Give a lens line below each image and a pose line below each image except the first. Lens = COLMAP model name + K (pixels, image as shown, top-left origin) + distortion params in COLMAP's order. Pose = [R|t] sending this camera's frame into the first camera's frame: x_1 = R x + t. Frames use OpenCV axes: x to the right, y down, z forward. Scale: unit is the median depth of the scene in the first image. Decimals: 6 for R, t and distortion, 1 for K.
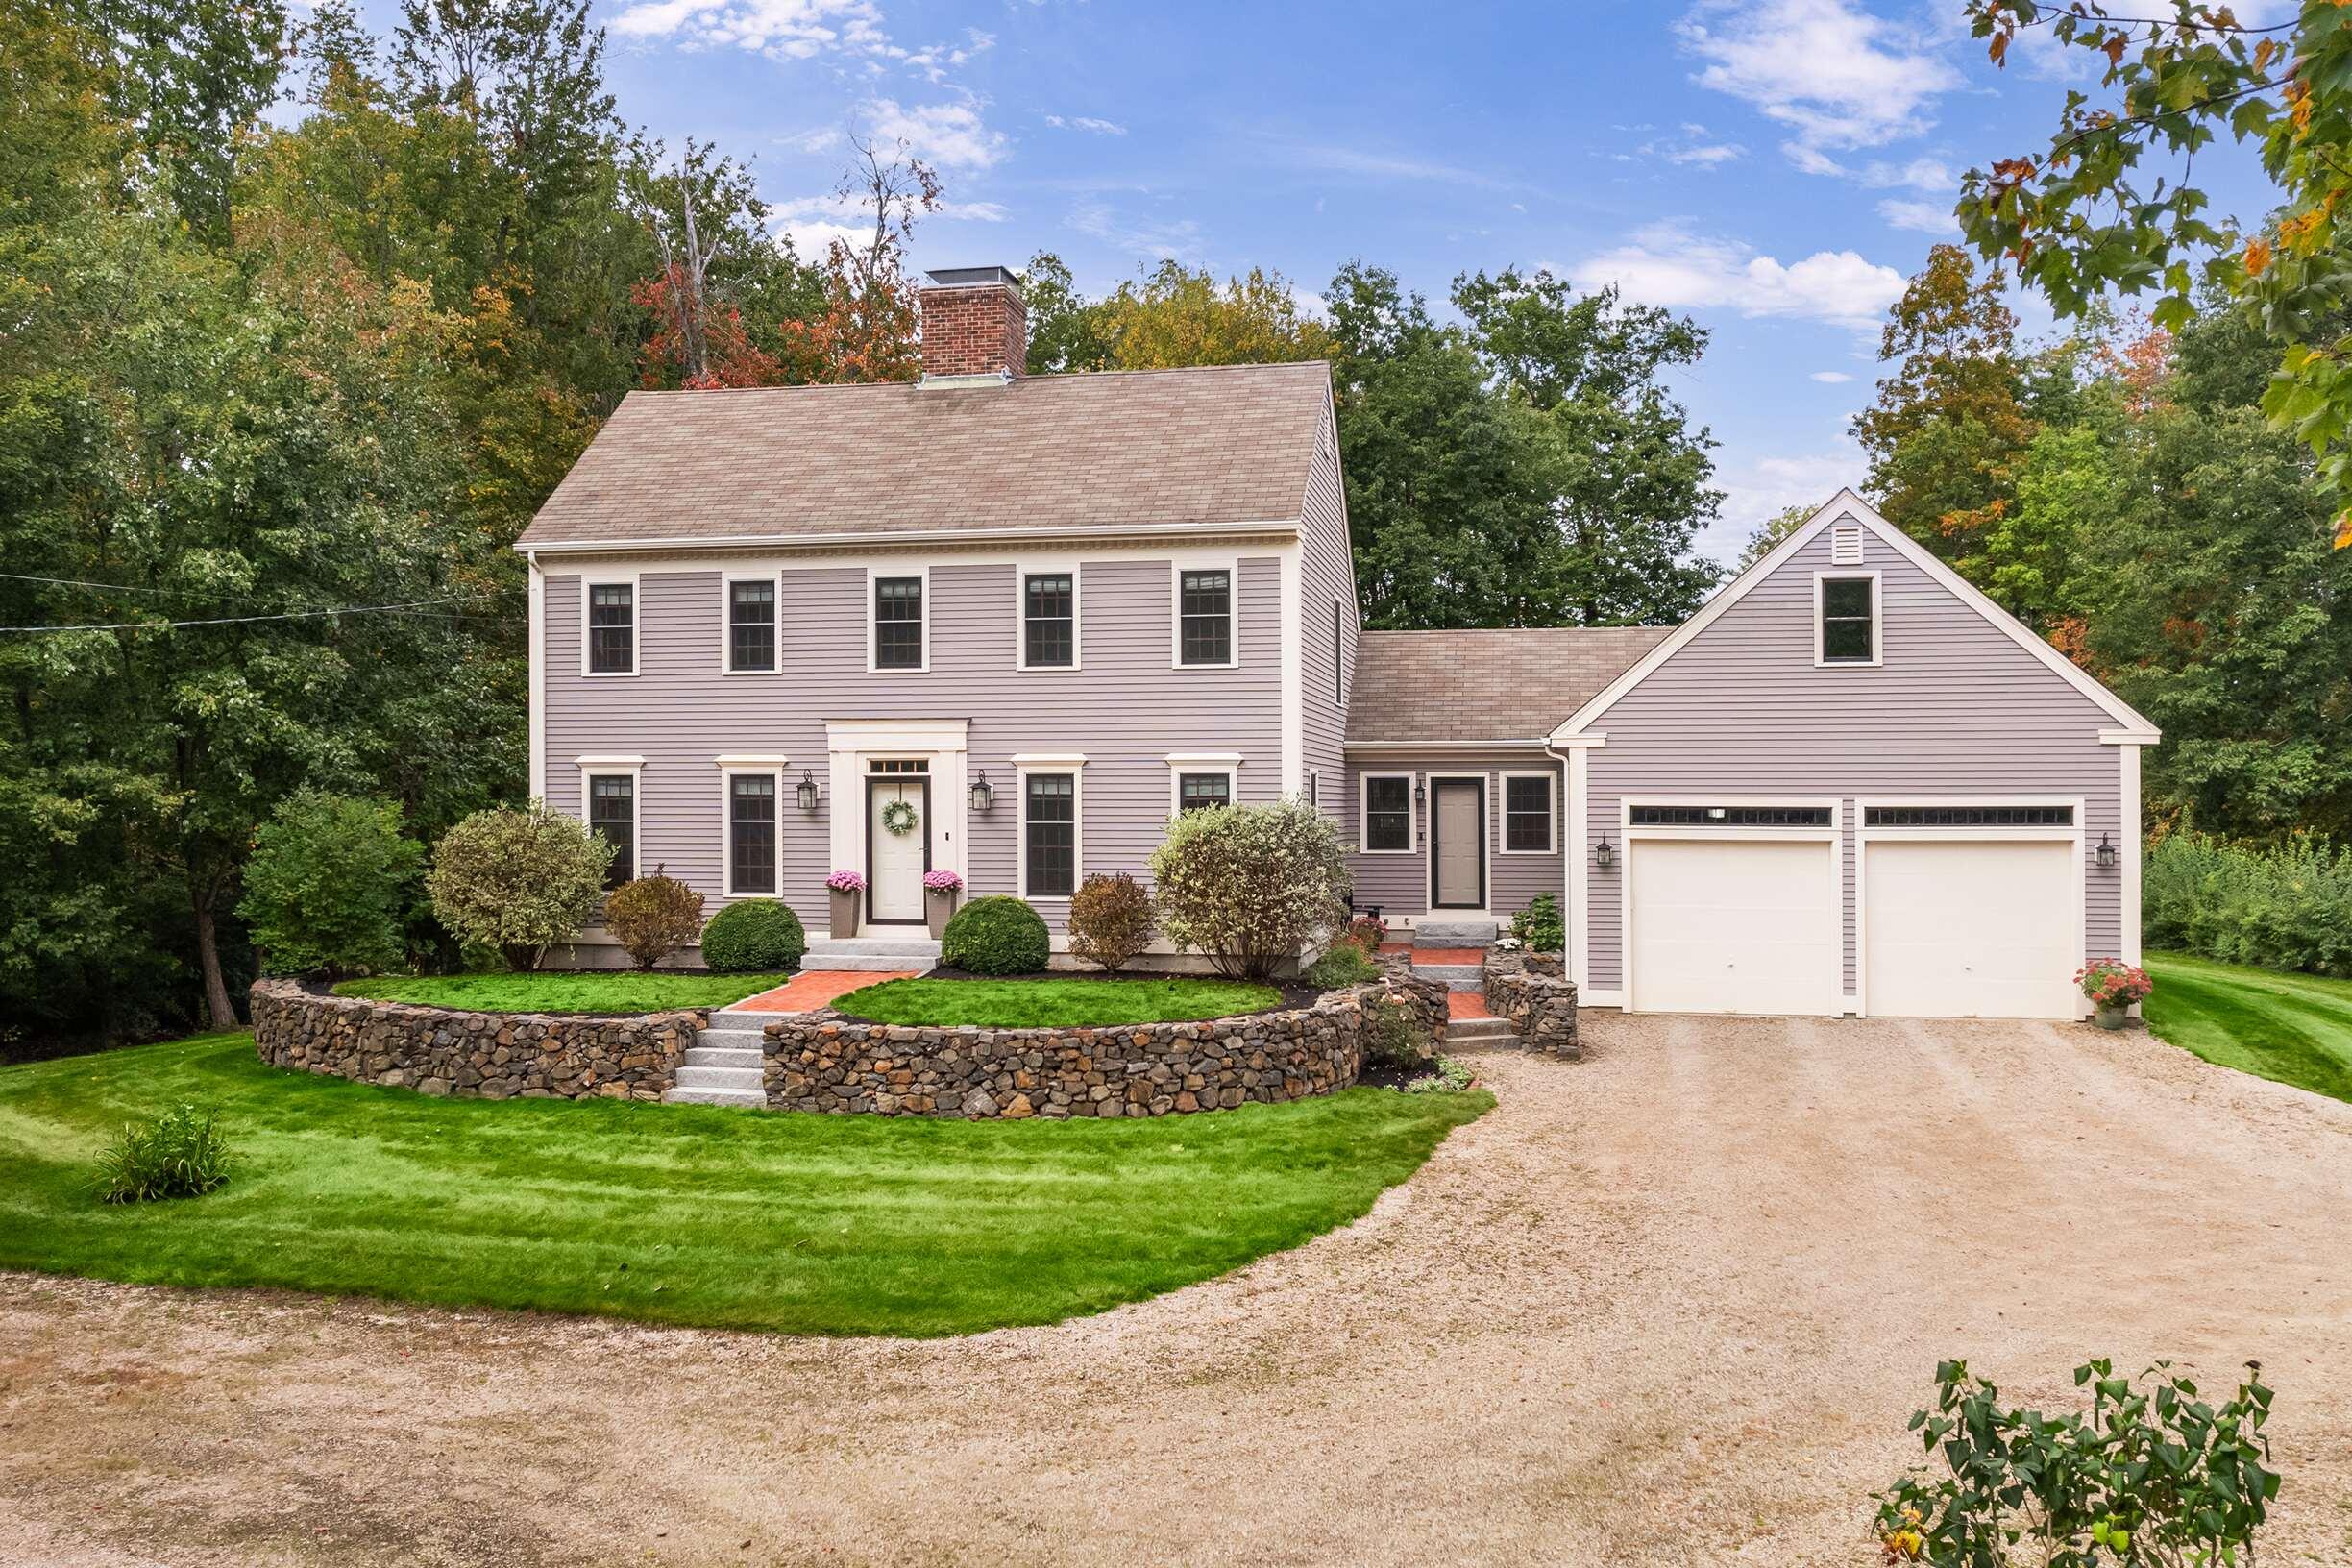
lens RADIAL K [[1573.7, 0, 1170.3], [0, 1573.7, 757.4], [0, 0, 1]] dist [-0.025322, 0.002049]
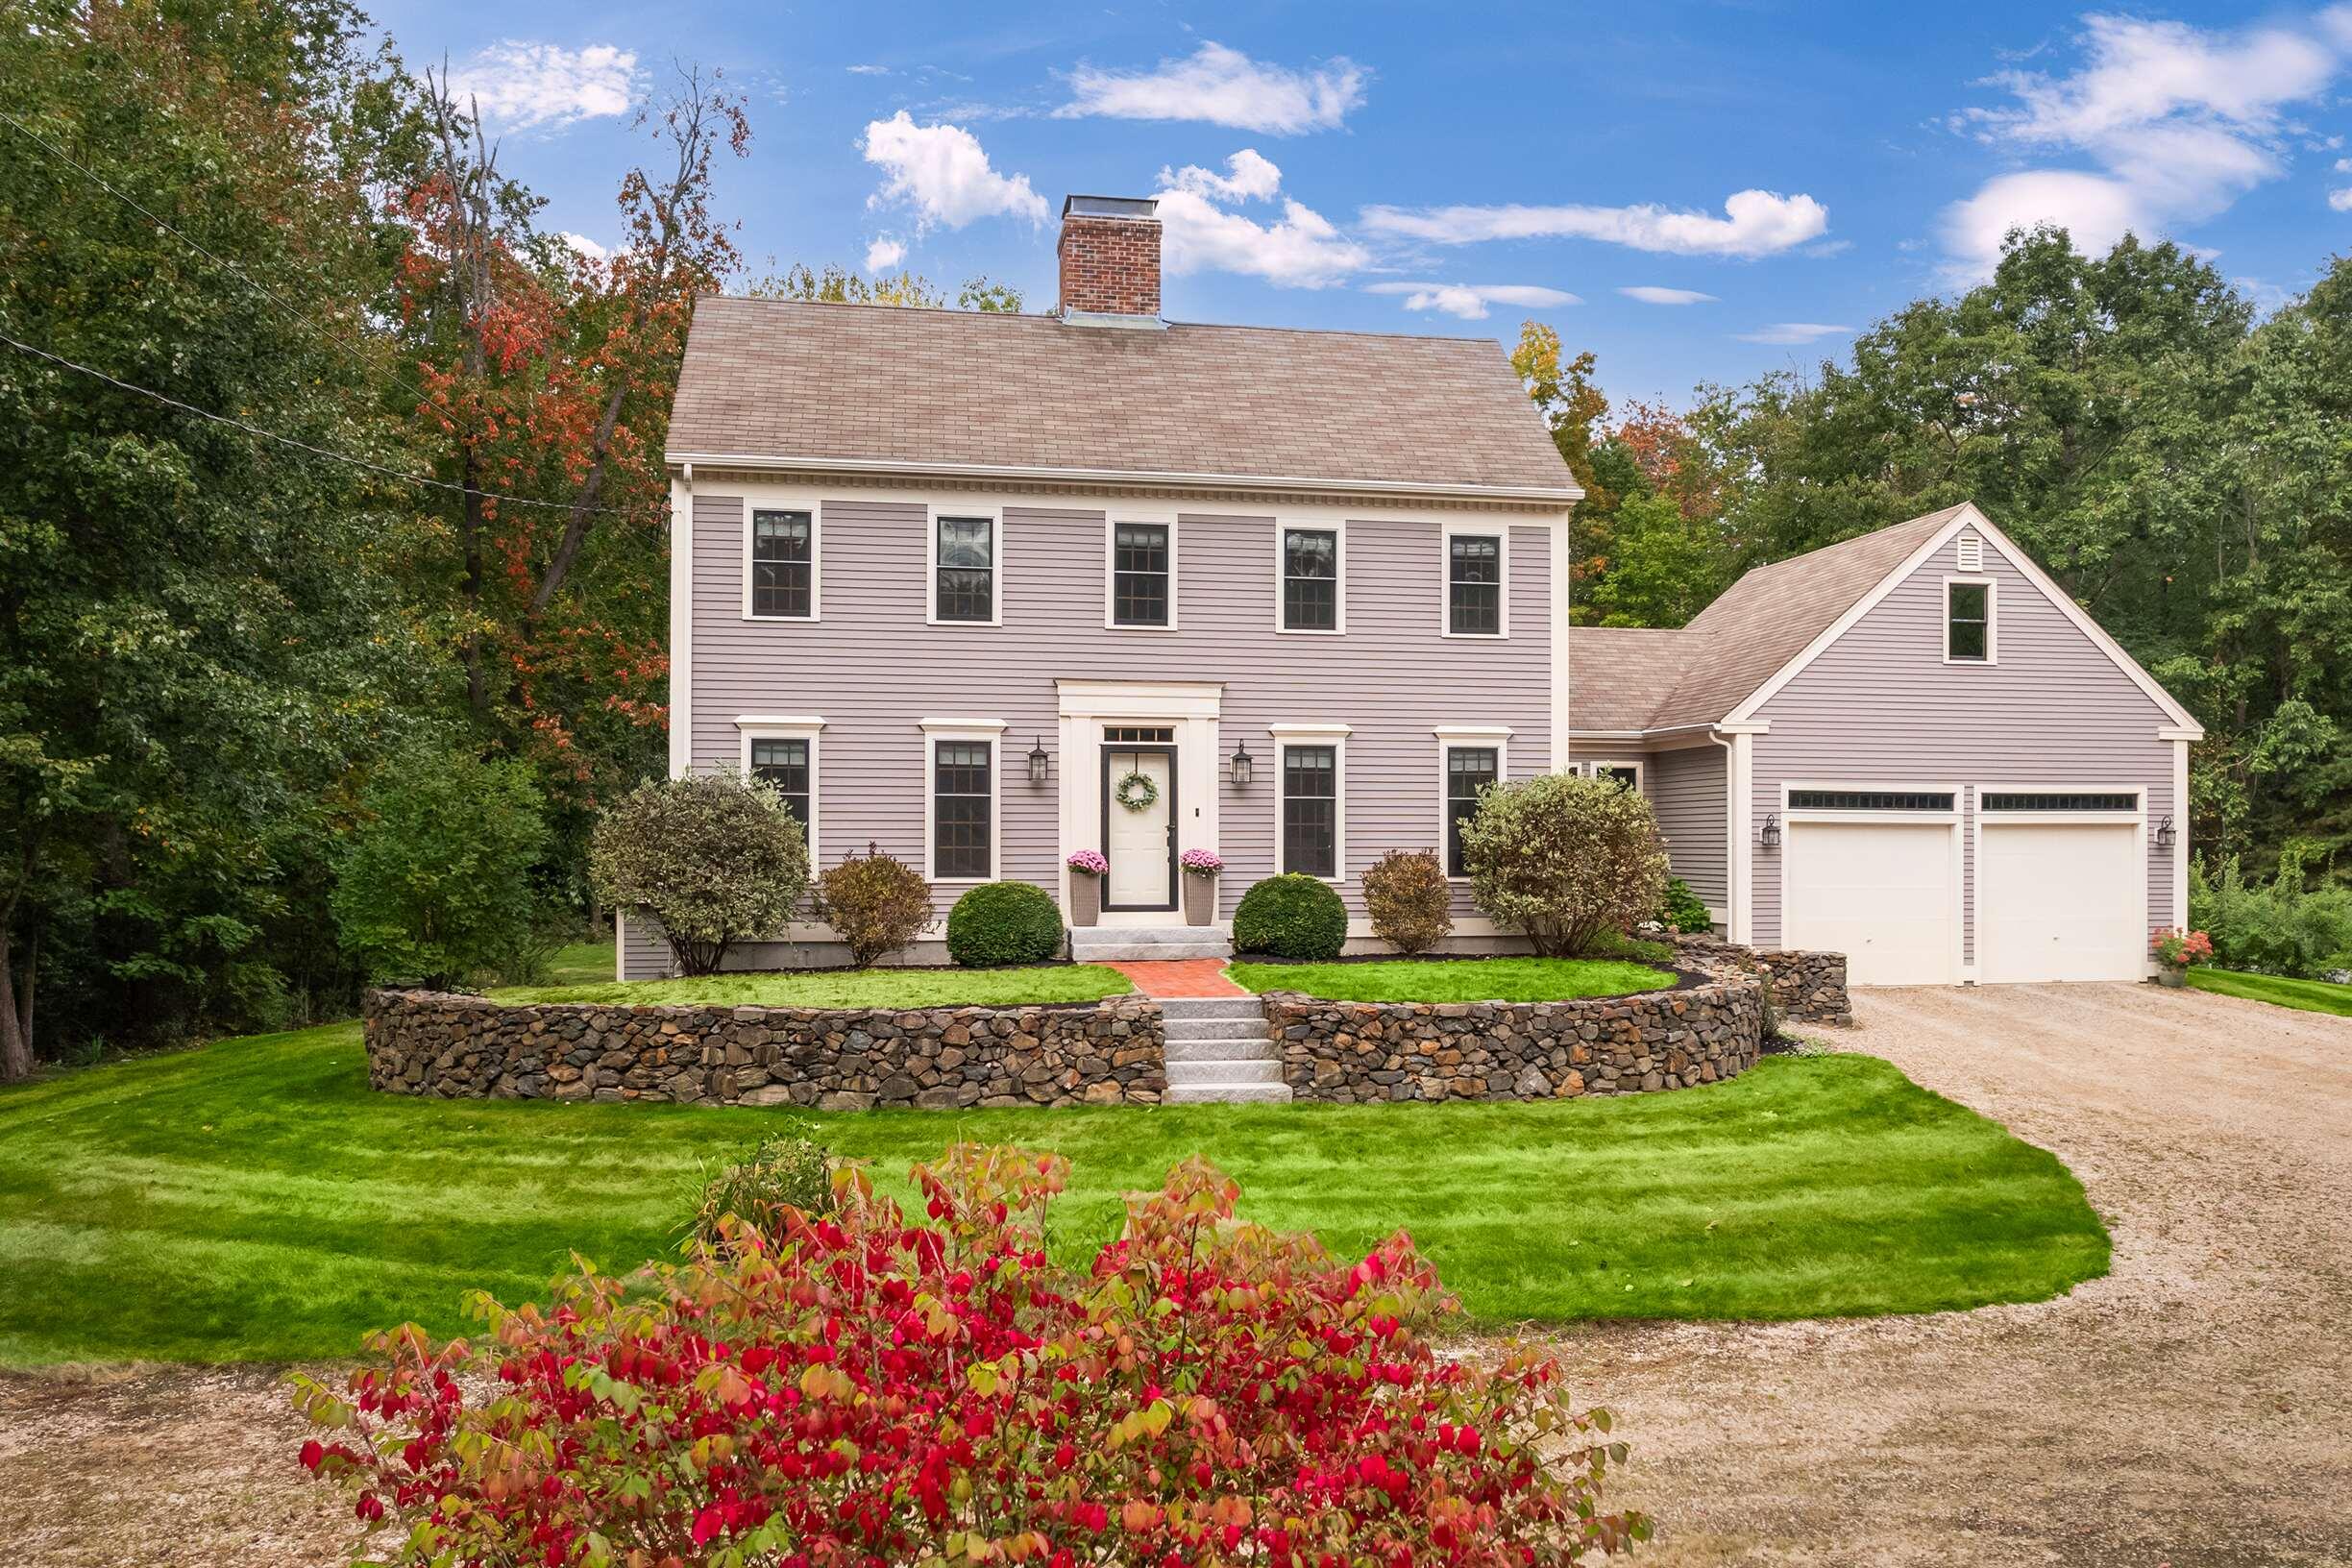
lens RADIAL K [[1568.9, 0, 1222.0], [0, 1568.9, 785.9], [0, 0, 1]] dist [-0.023306, -0.003022]
pose [[0.946666, 0.012853, 0.321961, -0.424070], [-0.012291, 0.999917, -0.003780, 0.038520], [-0.321983, -0.000379, 0.946745, 0.141506]]
